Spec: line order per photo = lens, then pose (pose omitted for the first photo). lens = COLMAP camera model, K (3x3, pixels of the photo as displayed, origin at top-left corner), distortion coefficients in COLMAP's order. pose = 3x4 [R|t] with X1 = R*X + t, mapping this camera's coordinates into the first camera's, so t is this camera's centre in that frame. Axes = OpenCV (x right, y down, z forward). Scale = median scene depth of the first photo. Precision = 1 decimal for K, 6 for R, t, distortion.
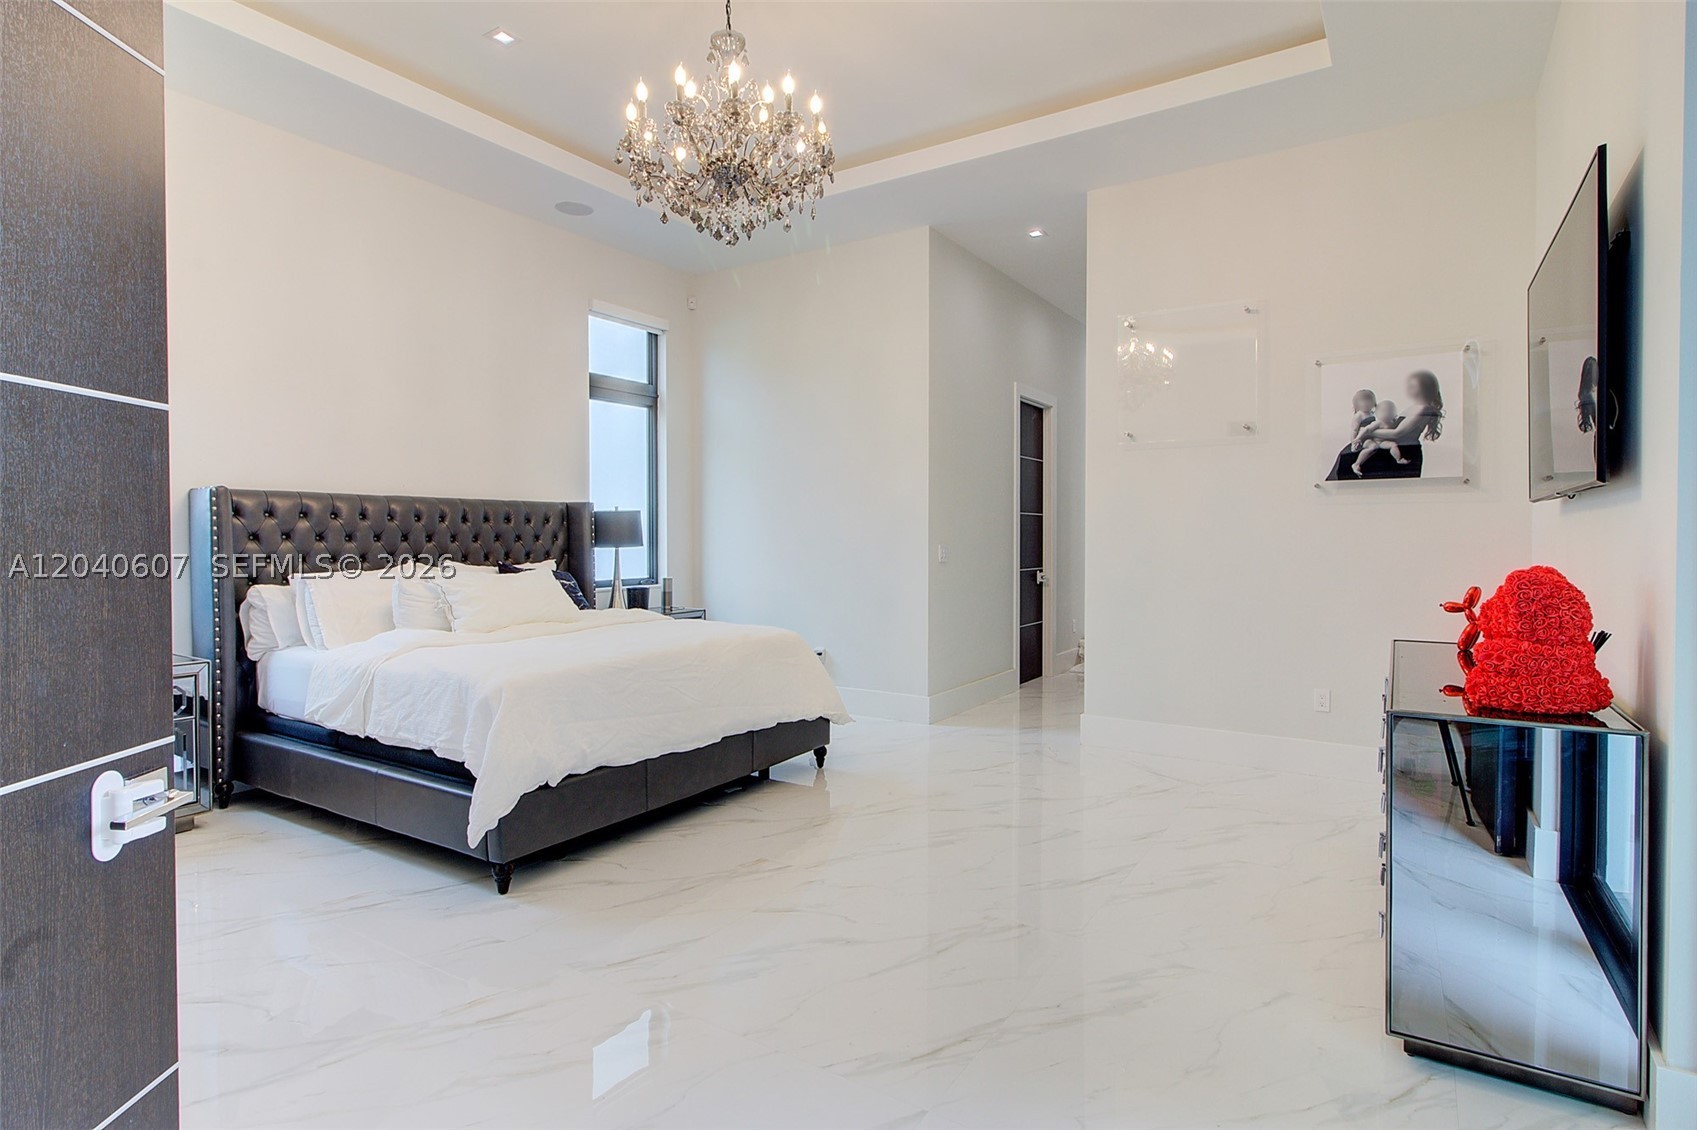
lens RADIAL K [[873.5, 0, 859.5], [0, 873.5, 548.3], [0, 0, 1]] dist [0.006822, -0.002120]
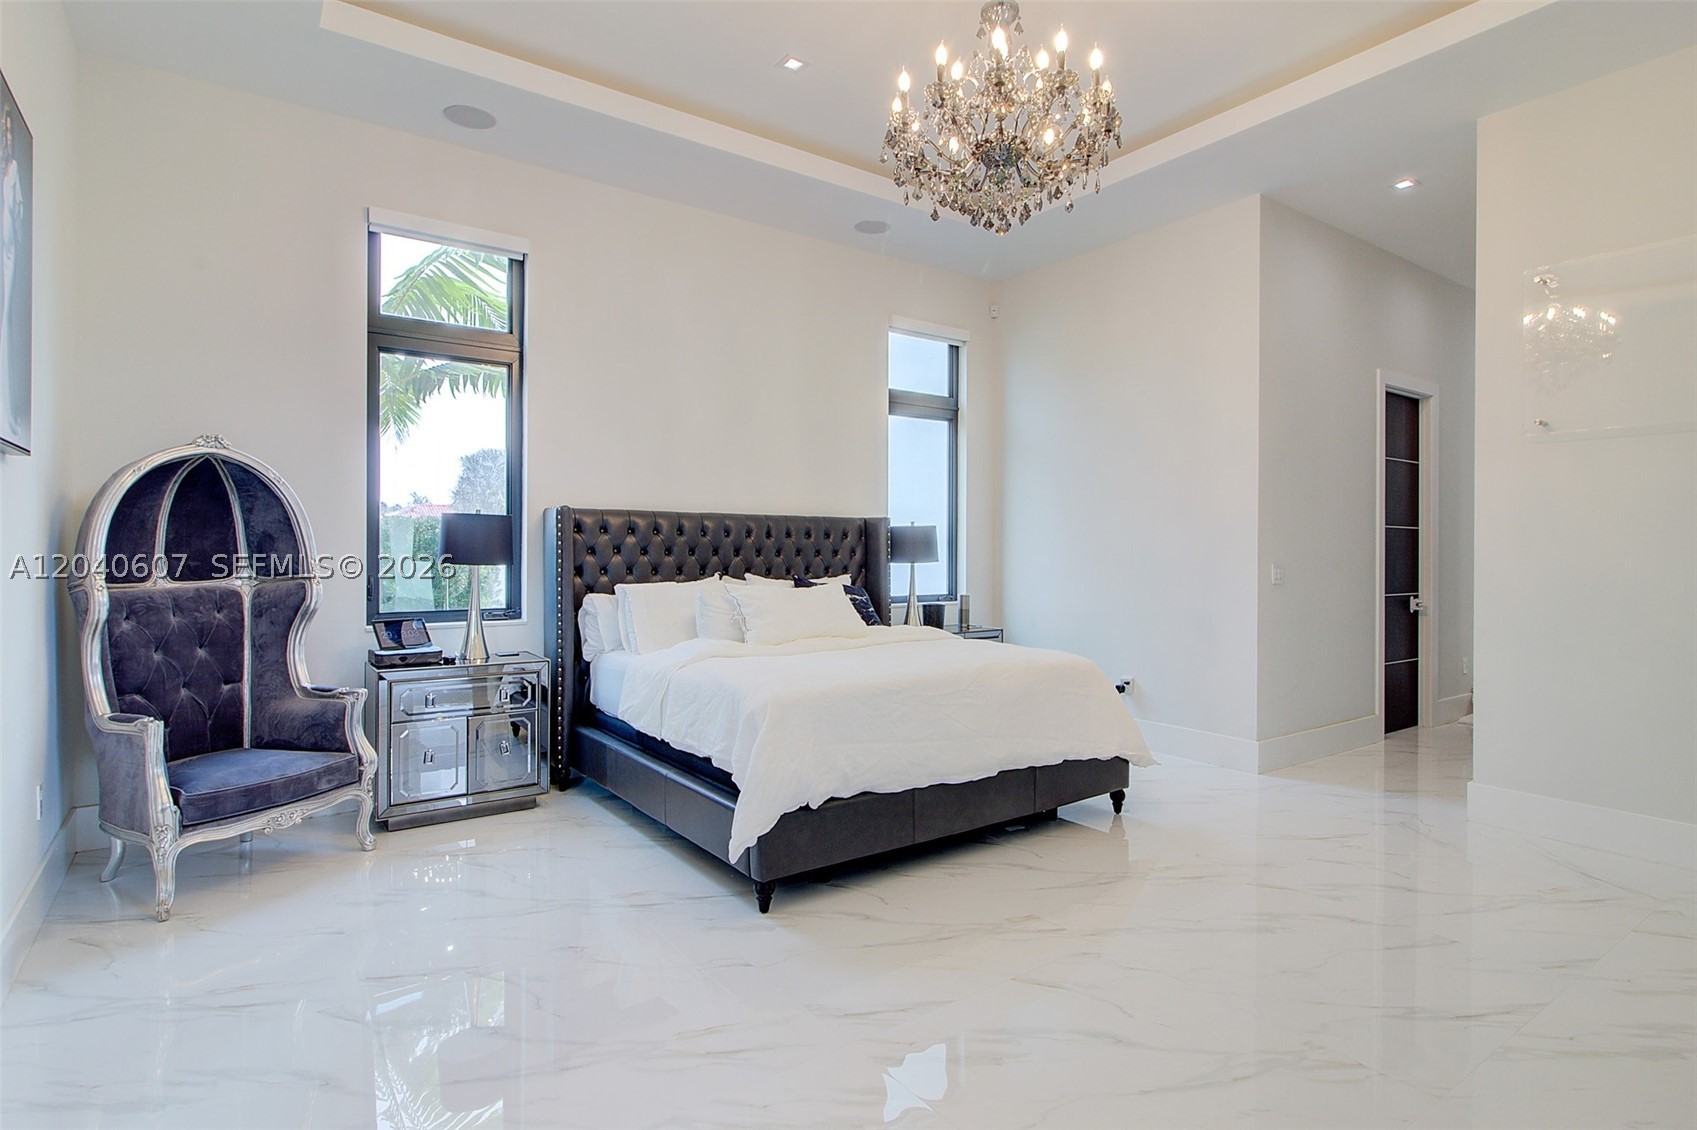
lens RADIAL K [[873.5, 0, 859.9], [0, 873.5, 547.8], [0, 0, 1]] dist [0.006822, -0.002120]
pose [[0.931189, 0.003837, -0.364517, 0.036073], [-0.010734, 0.999800, -0.016896, -0.001210], [0.364380, 0.019646, 0.931043, 0.076484]]
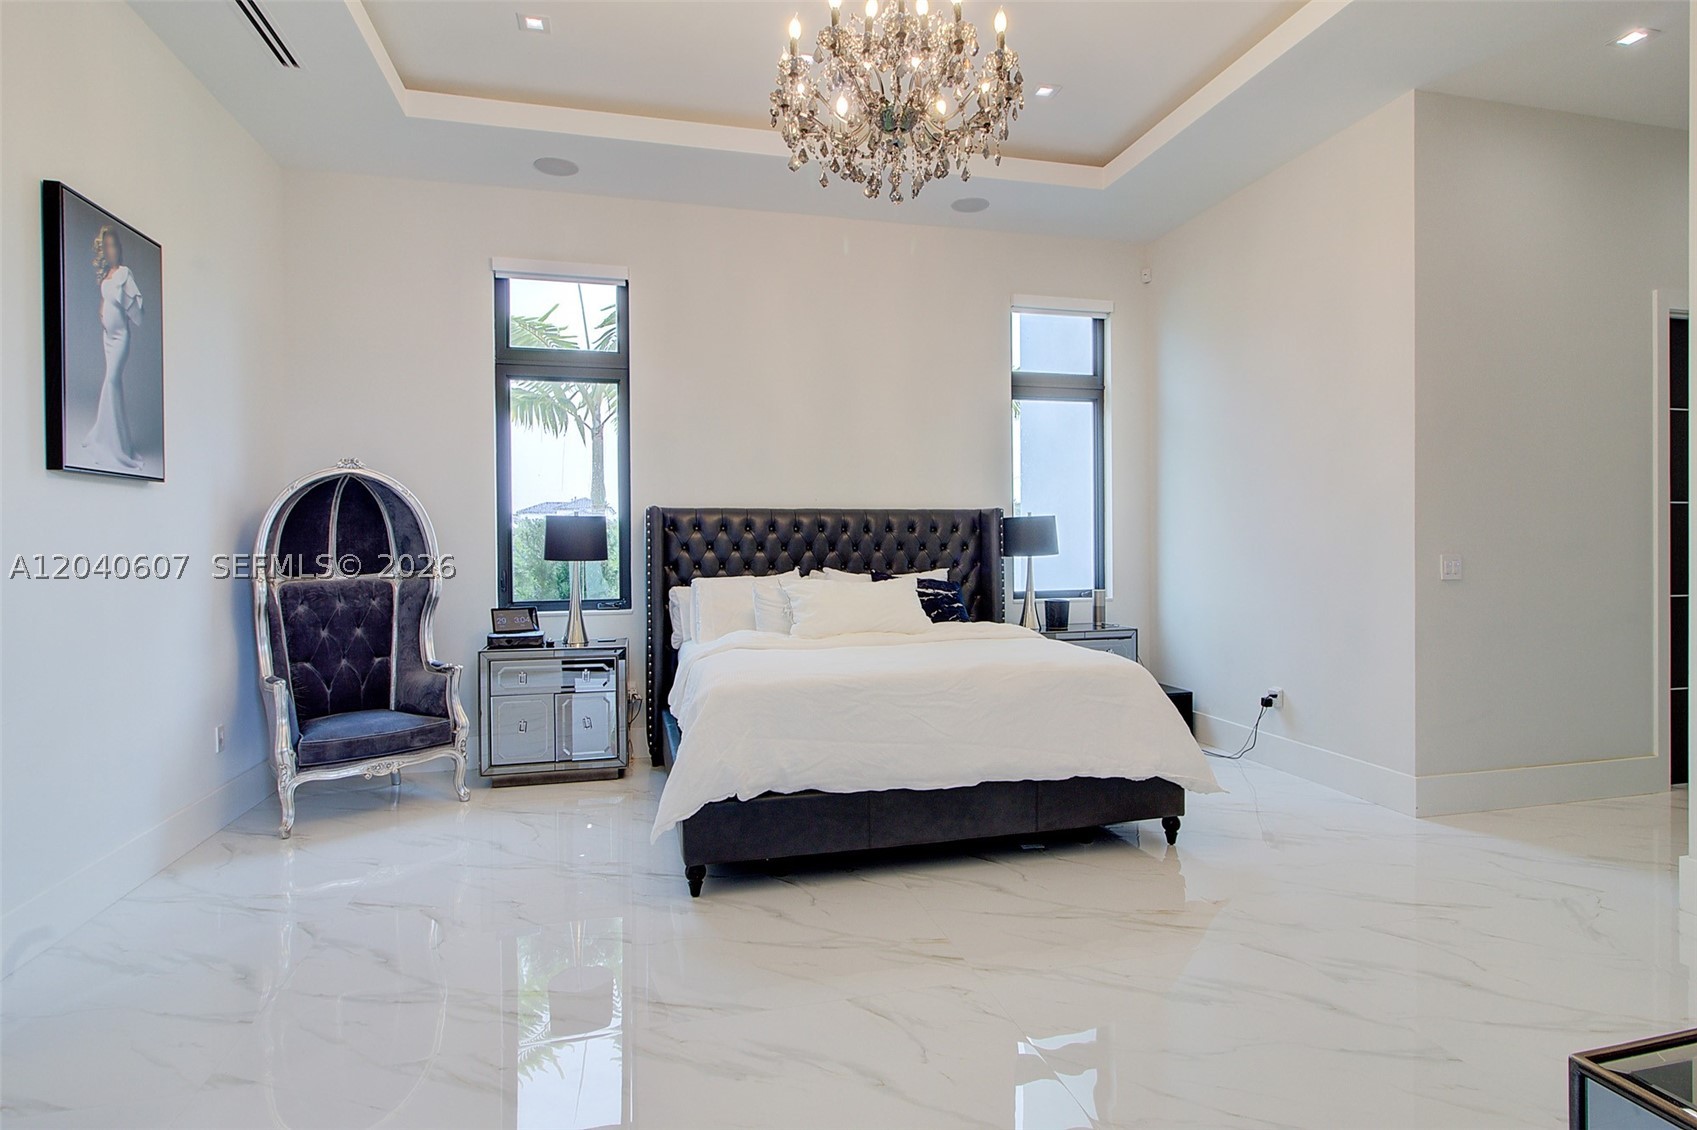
lens RADIAL K [[873.5, 0, 860.2], [0, 873.5, 547.7], [0, 0, 1]] dist [0.006822, -0.002120]
pose [[0.731546, -0.002545, -0.681787, 0.295652], [-0.003195, 0.999969, -0.007161, -0.003745], [0.681784, 0.007417, 0.731516, 0.261925]]
